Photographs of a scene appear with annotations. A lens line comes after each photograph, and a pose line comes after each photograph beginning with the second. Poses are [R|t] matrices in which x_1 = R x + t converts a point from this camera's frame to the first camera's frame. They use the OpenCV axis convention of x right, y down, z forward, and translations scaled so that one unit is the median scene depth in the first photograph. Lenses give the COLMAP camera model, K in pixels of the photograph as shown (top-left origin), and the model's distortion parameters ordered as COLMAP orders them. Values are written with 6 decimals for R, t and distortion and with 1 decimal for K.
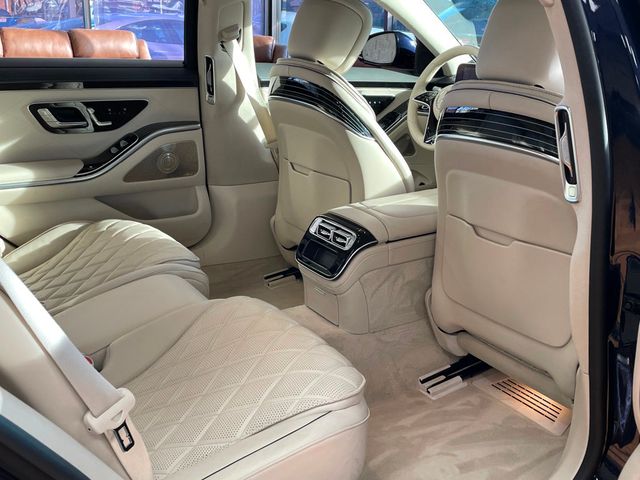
lens RADIAL K [[693.2, 0, 320.0], [0, 693.2, 240.0], [0, 0, 1]] dist [0.064796, -0.011773]
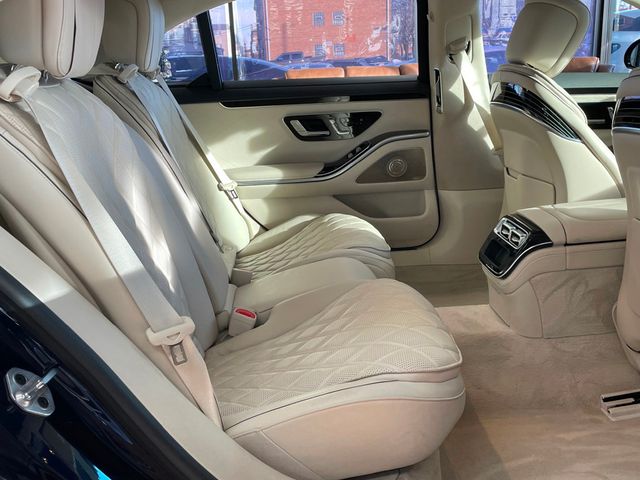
lens RADIAL K [[651.5, 0, 320.0], [0, 651.5, 240.0], [0, 0, 1]] dist [0.112978, -0.232700]
pose [[0.871654, 0.065811, -0.485683, 0.204529], [-0.082233, 0.996534, -0.012550, 0.030211], [0.483174, 0.050878, 0.874045, 0.036609]]
